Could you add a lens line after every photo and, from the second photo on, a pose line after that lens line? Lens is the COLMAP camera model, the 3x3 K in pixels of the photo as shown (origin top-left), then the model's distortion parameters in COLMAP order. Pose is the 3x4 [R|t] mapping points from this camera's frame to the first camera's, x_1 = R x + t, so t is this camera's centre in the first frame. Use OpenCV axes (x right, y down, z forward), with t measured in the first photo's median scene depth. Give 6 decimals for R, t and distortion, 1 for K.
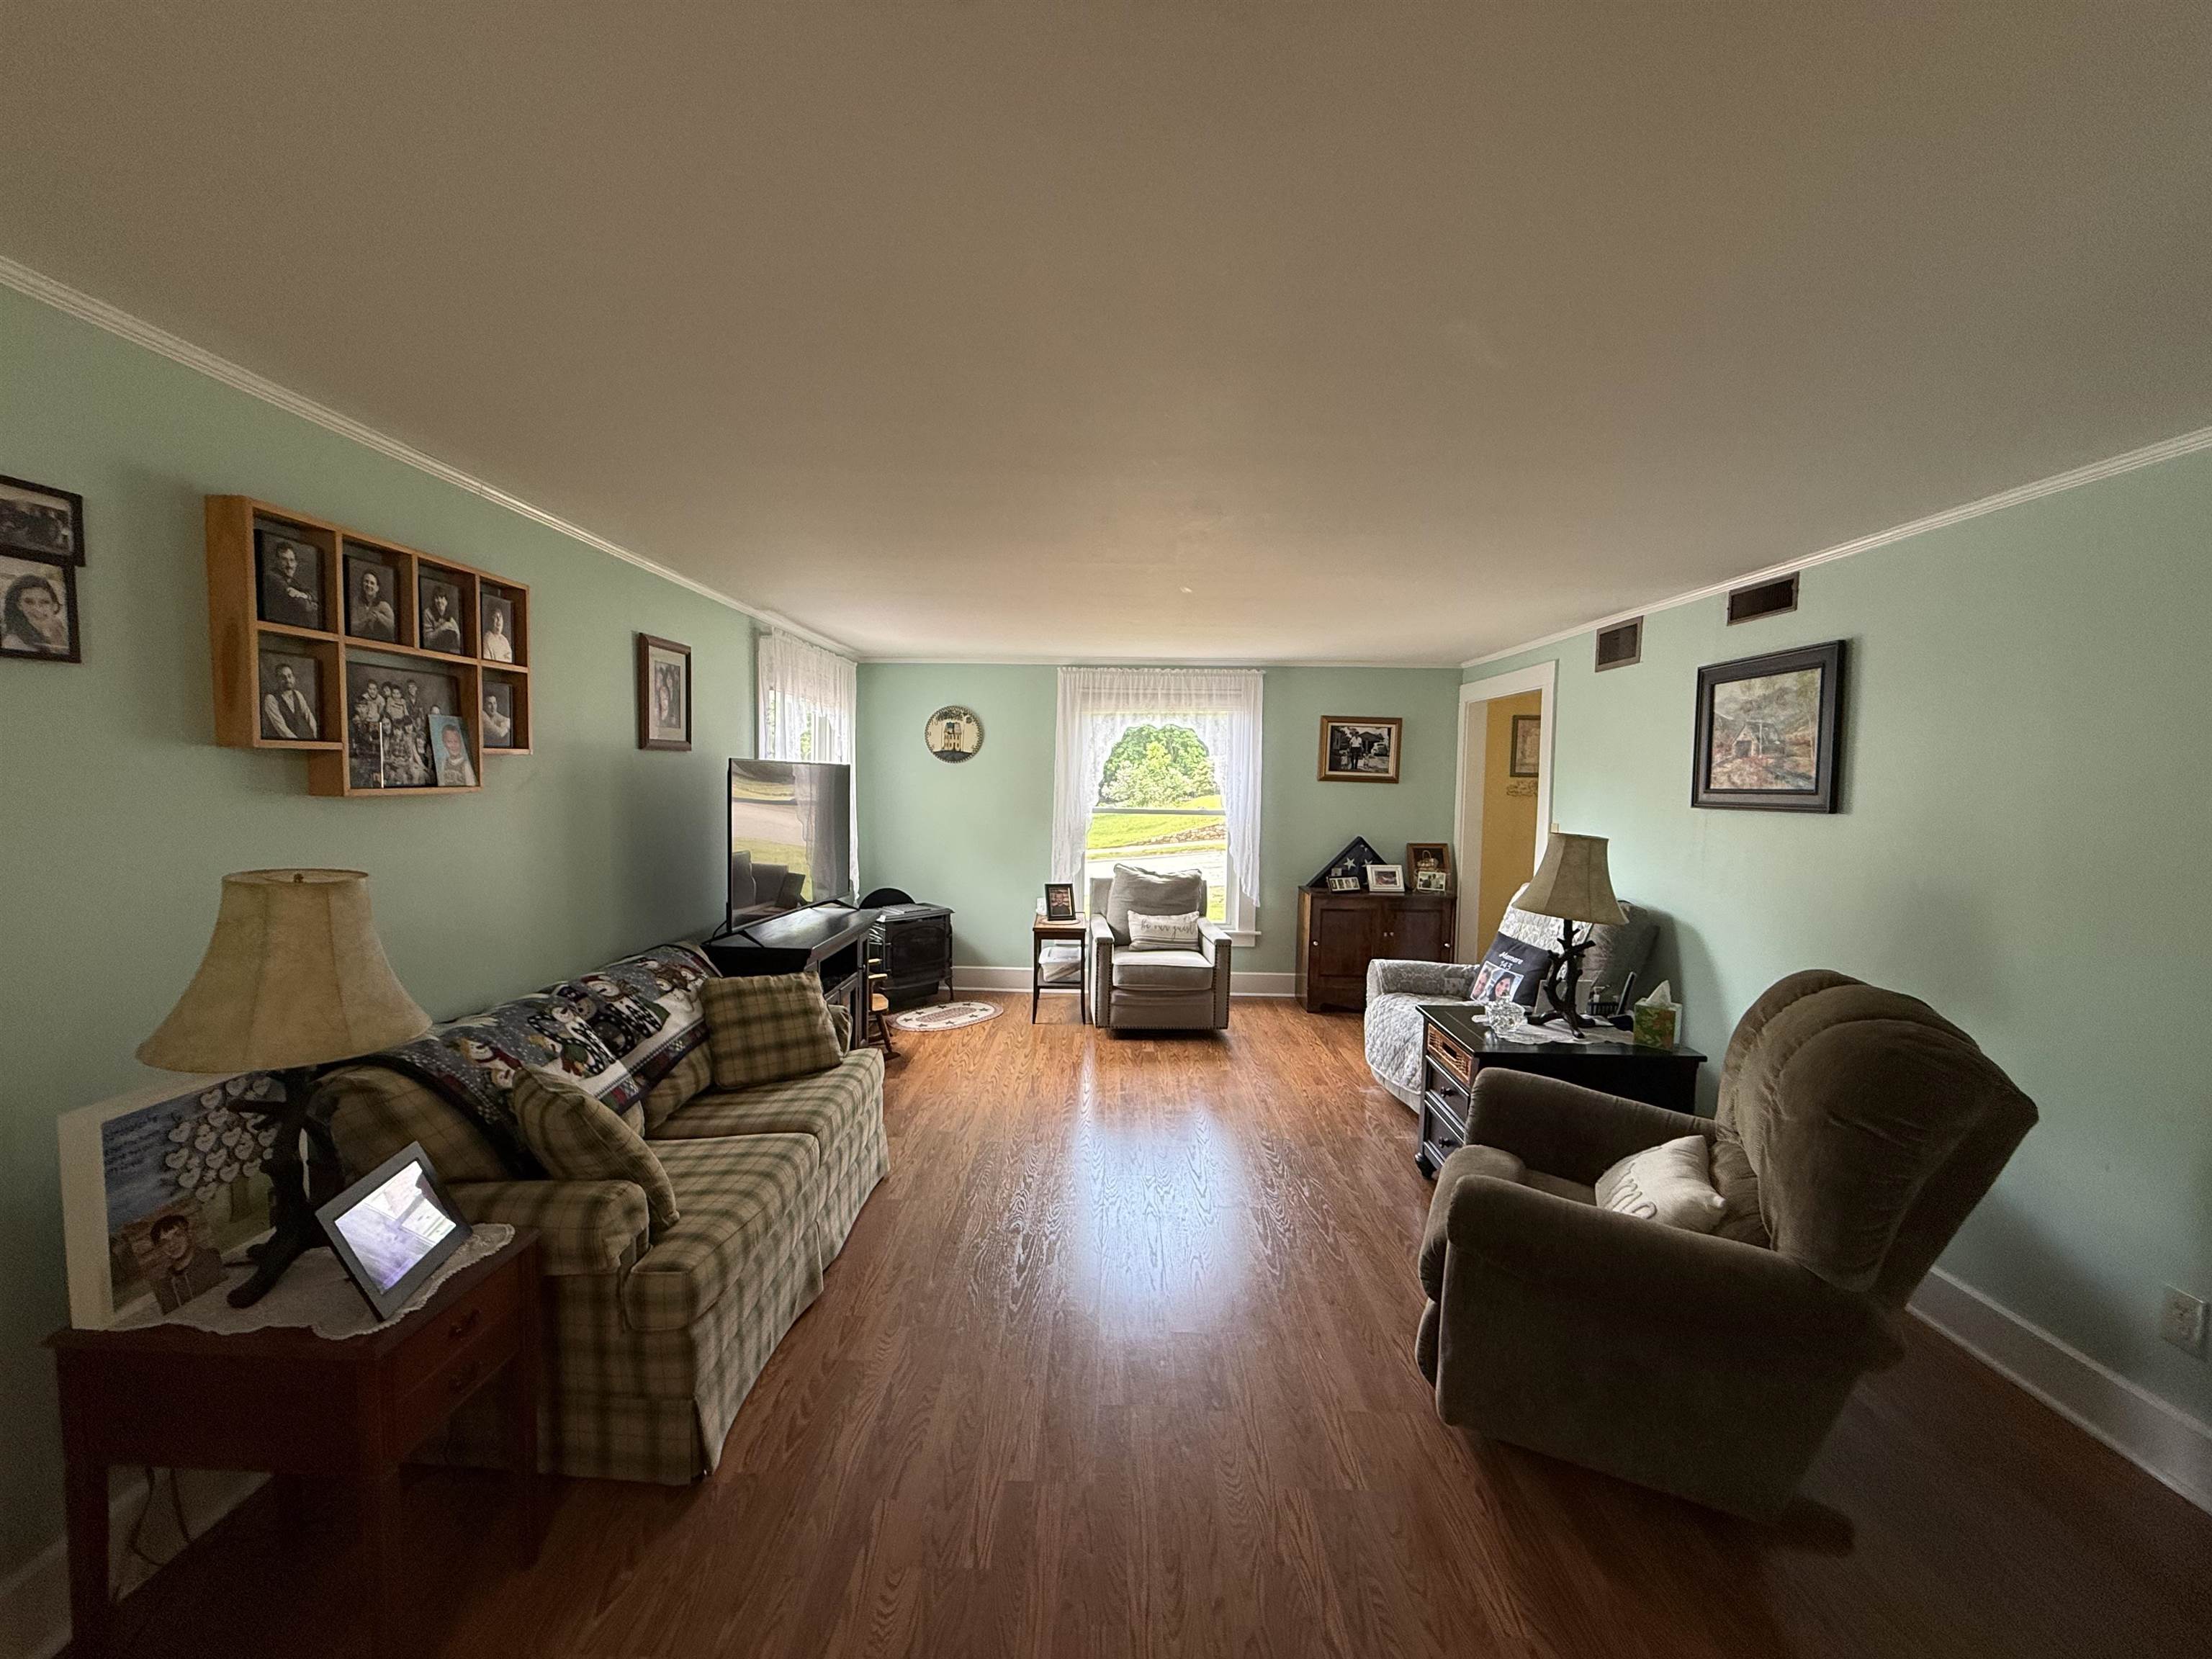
lens RADIAL K [[876.8, 0, 1107.6], [0, 876.8, 827.9], [0, 0, 1]] dist [0.001011, -0.000526]
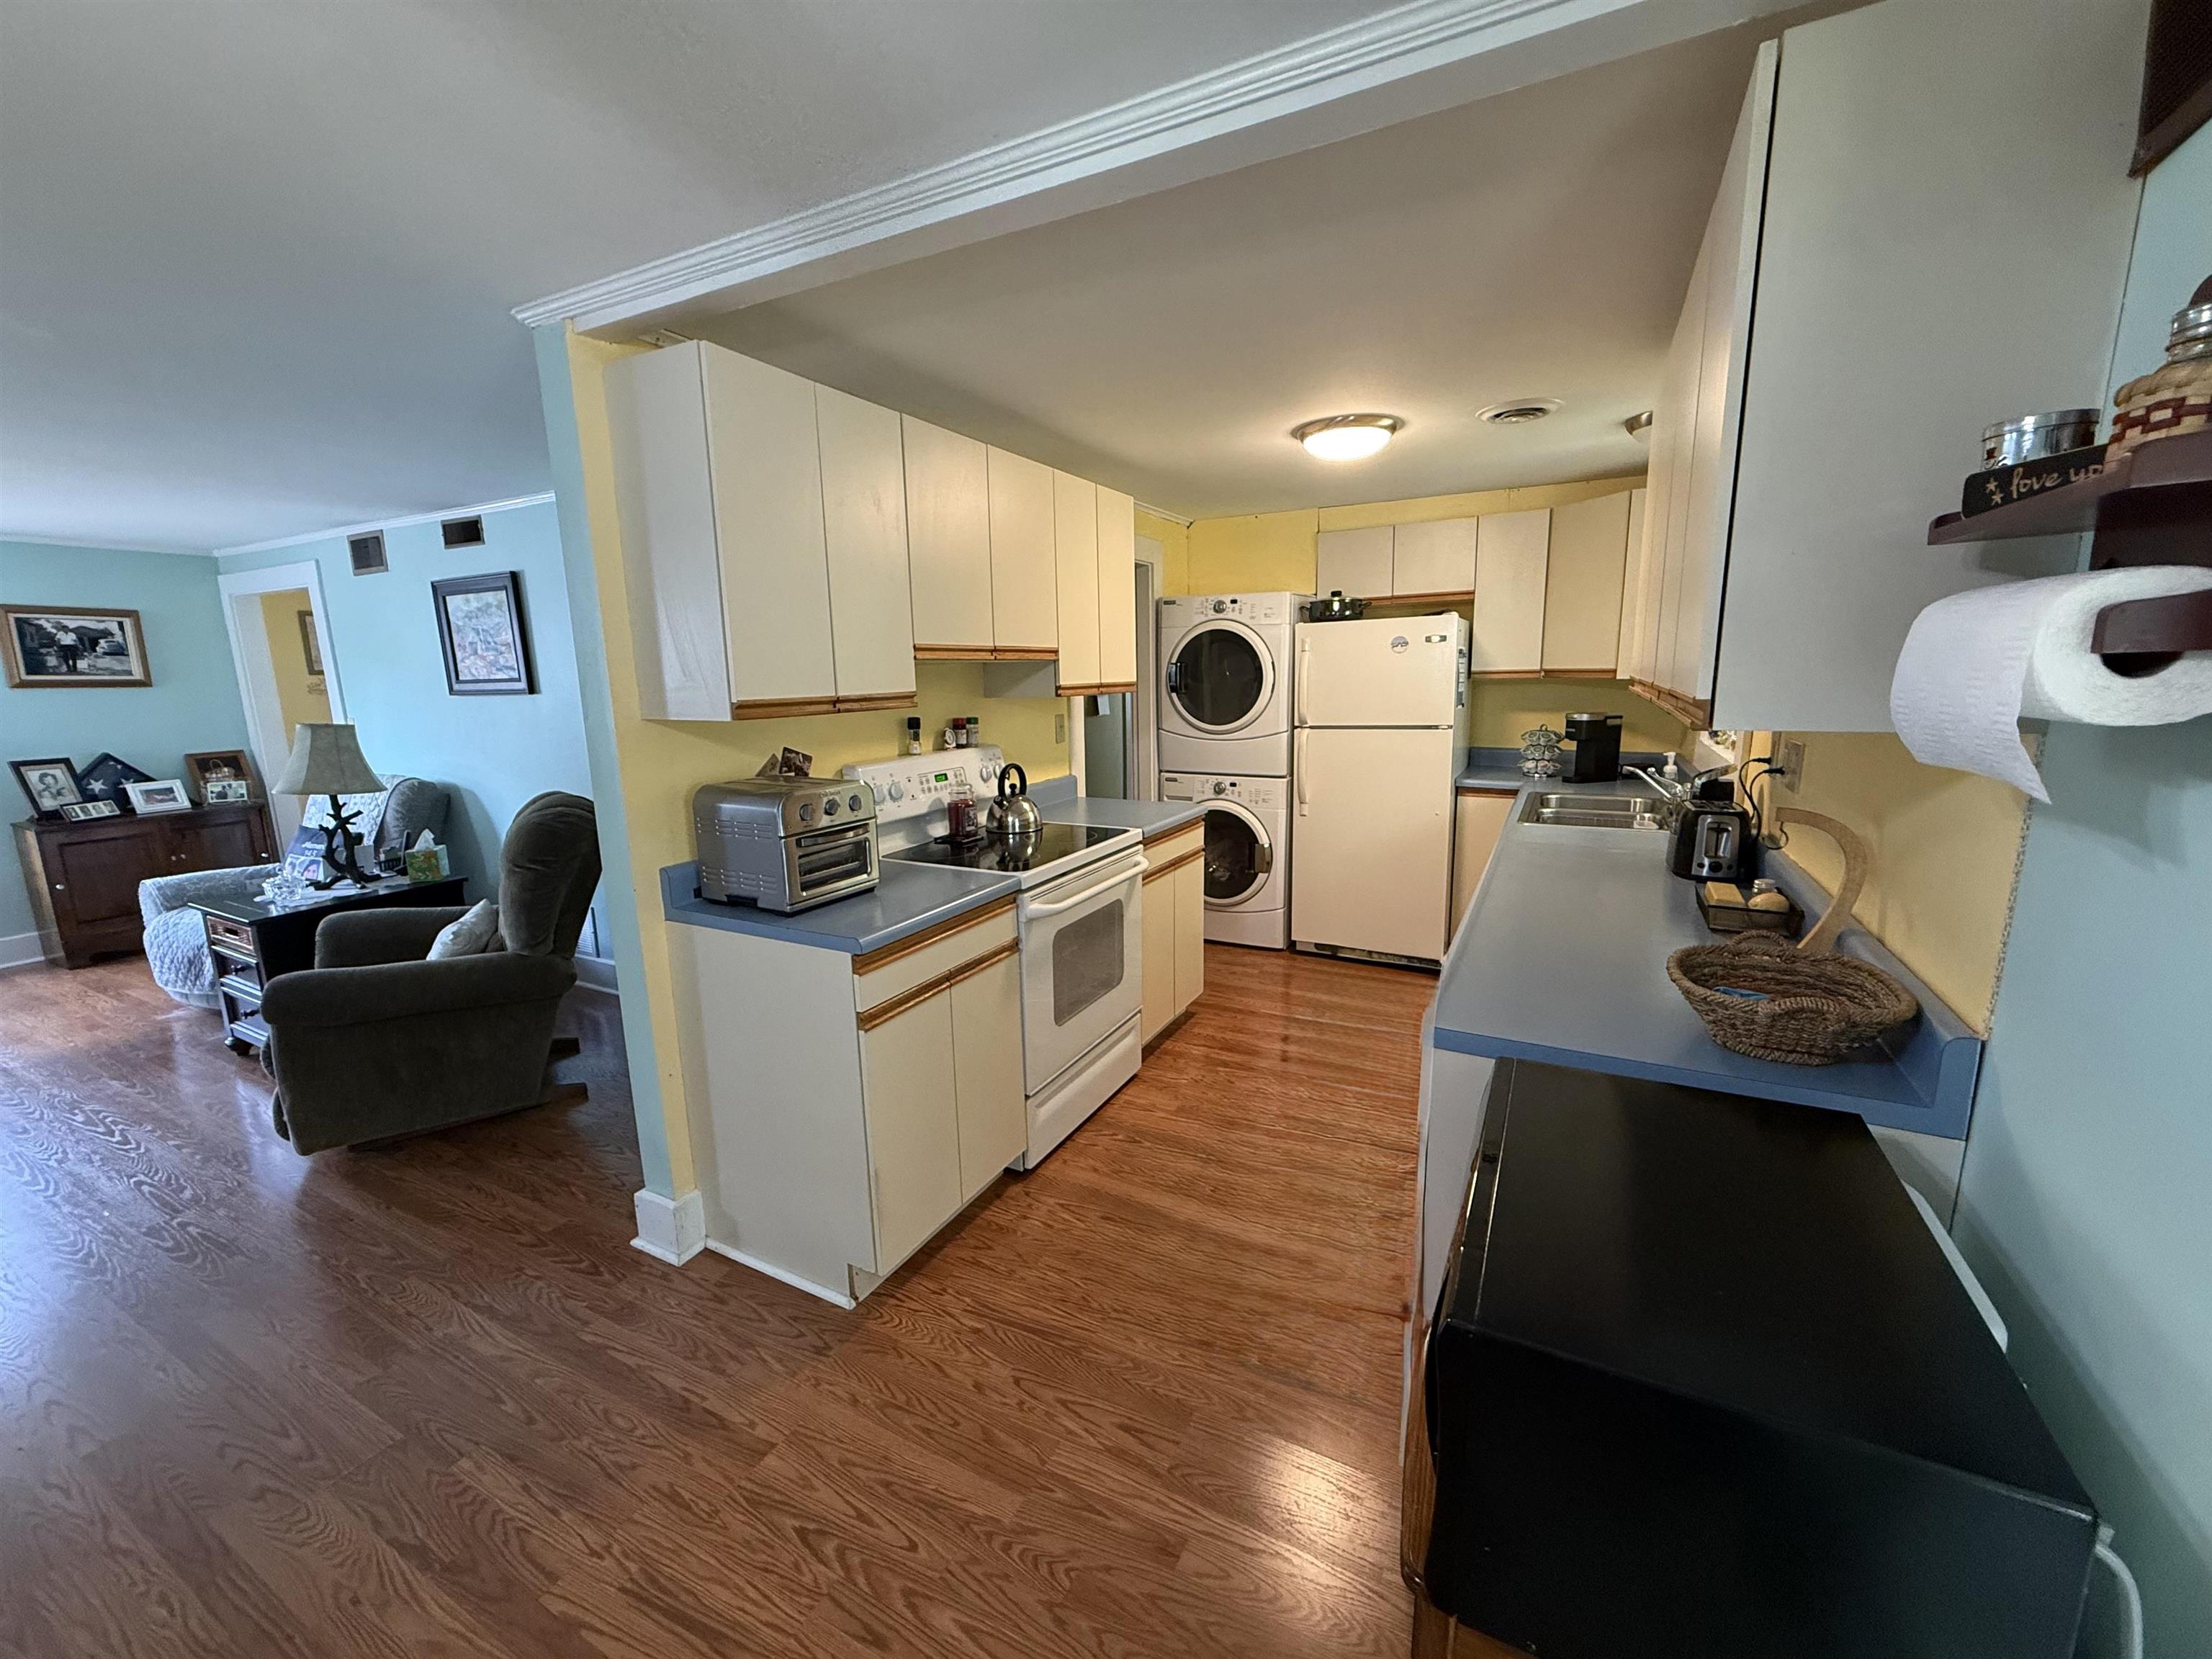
lens RADIAL K [[876.8, 0, 1107.8], [0, 876.8, 832.0], [0, 0, 1]] dist [0.001011, -0.000526]
pose [[0.457071, -0.190172, 0.868862, -0.025490], [0.079540, 0.981700, 0.173027, 0.020696], [-0.885866, -0.009976, 0.463833, -0.329709]]
